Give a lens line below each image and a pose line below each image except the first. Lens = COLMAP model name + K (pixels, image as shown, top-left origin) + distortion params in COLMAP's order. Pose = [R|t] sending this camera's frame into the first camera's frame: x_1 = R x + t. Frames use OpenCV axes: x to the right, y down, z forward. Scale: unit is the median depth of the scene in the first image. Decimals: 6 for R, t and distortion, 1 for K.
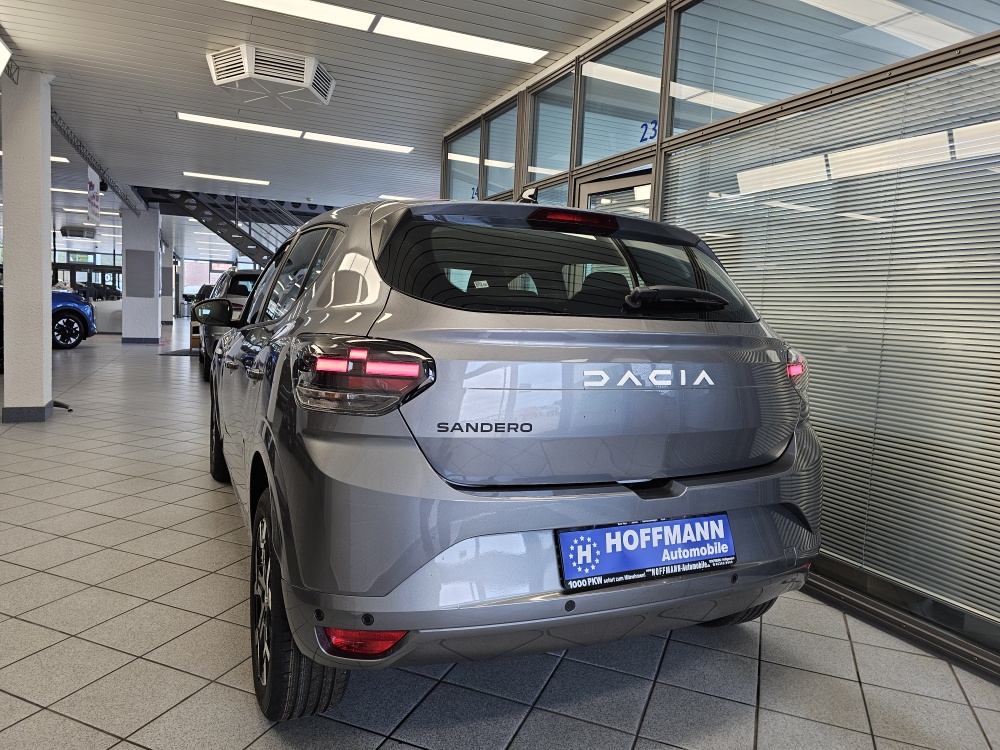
lens RADIAL K [[696.7, 0, 492.5], [0, 696.7, 372.0], [0, 0, 1]] dist [0.059810, -0.096635]
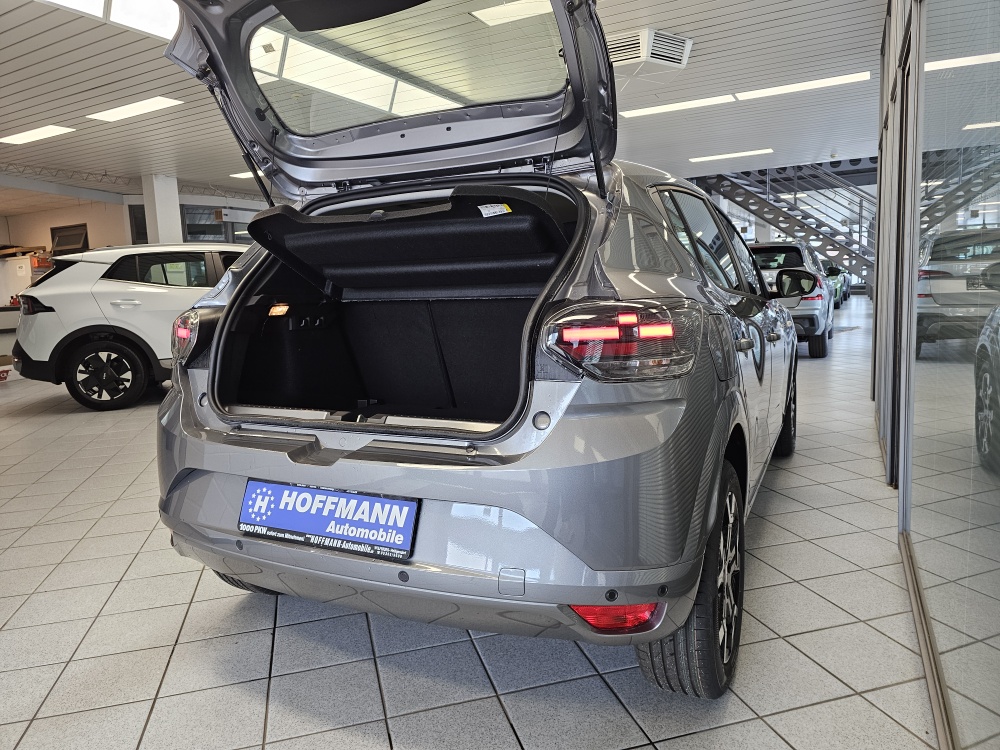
lens RADIAL K [[696.7, 0, 492.5], [0, 696.7, 372.0], [0, 0, 1]] dist [0.059810, -0.096635]
pose [[0.590978, 0.033045, -0.806010, 1.139597], [-0.009875, 0.999382, 0.033733, 0.015169], [0.806627, -0.011976, 0.590939, 0.612297]]
